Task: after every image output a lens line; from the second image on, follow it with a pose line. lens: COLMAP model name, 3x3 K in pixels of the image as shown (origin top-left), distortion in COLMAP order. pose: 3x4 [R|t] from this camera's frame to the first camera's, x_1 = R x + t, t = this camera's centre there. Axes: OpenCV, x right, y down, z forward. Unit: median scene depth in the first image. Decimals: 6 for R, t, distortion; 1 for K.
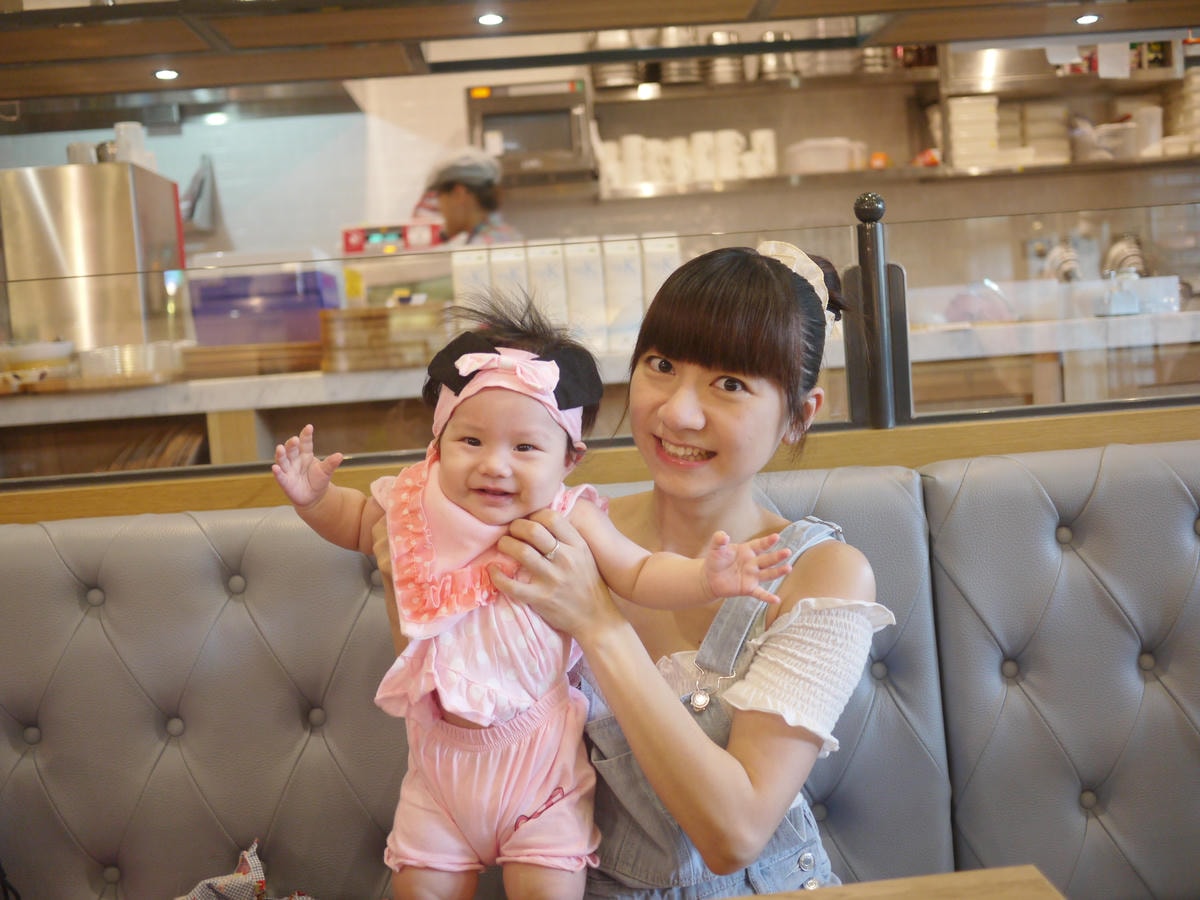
lens RADIAL K [[1328.4, 0, 600.0], [0, 1328.4, 450.0], [0, 0, 1]] dist [-0.022988, 0.009780]
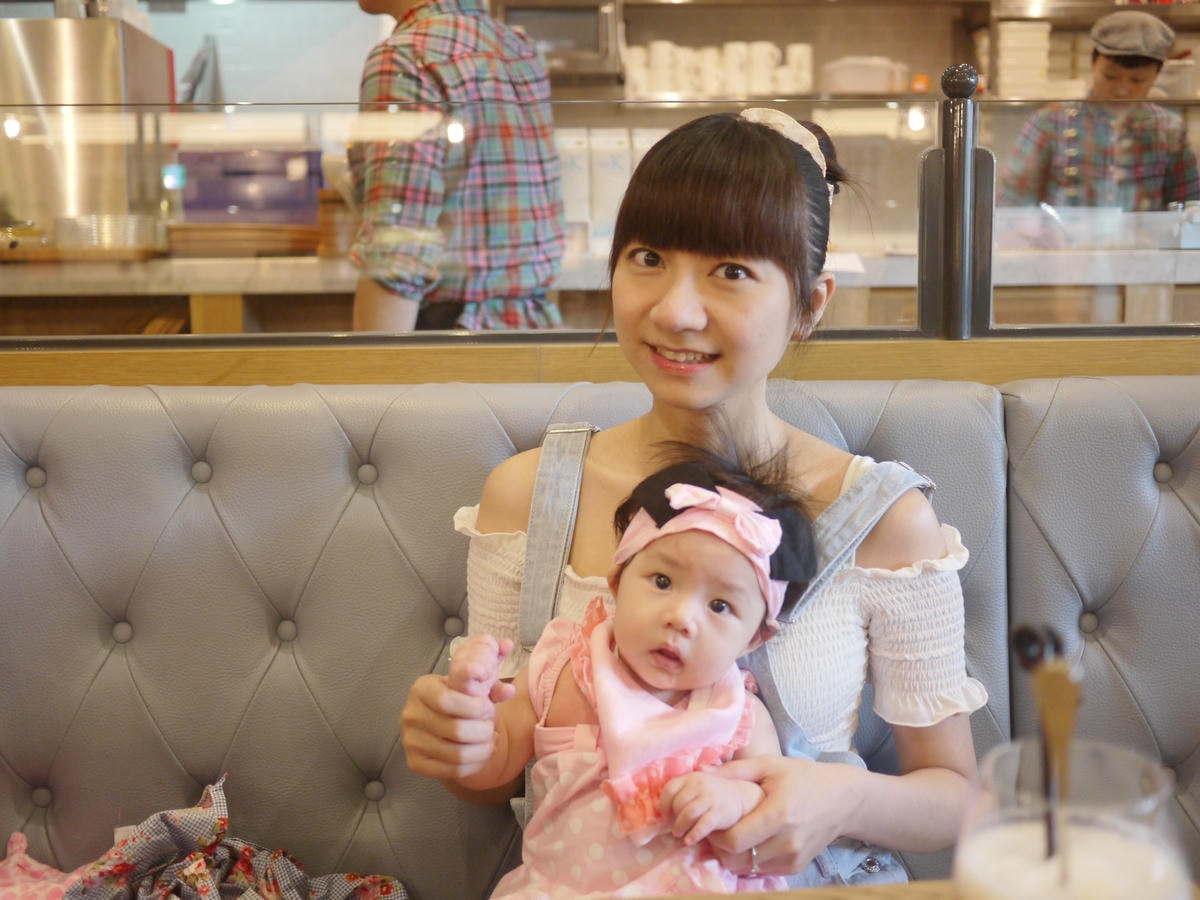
lens RADIAL K [[1328.4, 0, 600.0], [0, 1328.4, 450.0], [0, 0, 1]] dist [-0.022988, 0.009780]
pose [[0.998227, 0.059383, 0.004161, -0.018726], [-0.059517, 0.997000, 0.049479, 0.026618], [-0.001210, -0.049639, 0.998767, 0.129918]]
